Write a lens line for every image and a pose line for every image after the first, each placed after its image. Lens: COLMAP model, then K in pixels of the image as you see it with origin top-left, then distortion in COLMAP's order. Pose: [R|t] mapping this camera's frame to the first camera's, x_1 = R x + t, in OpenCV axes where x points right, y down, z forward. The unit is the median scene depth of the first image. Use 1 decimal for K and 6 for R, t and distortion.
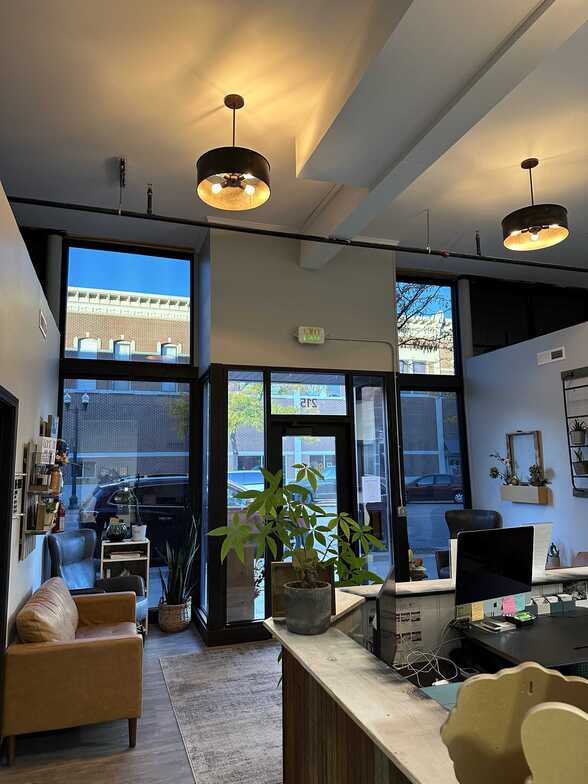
lens RADIAL K [[550.2, 0, 292.0], [0, 550.2, 392.1], [0, 0, 1]] dist [0.010258, 0.000235]
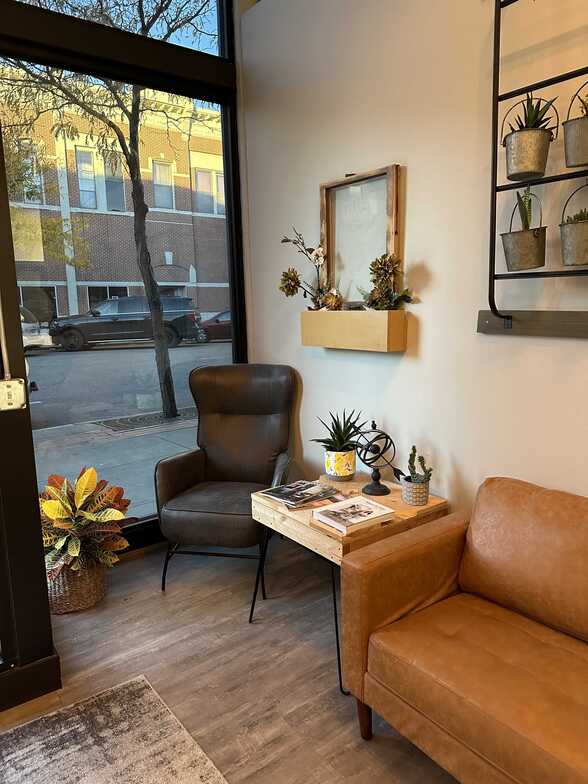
lens RADIAL K [[550.2, 0, 294.1], [0, 550.2, 392.8], [0, 0, 1]] dist [0.010258, 0.000235]
pose [[0.944860, -0.054441, 0.322918, 0.237399], [-0.041152, 0.958529, 0.282009, 0.113537], [-0.324879, -0.279747, 0.903435, 0.614713]]
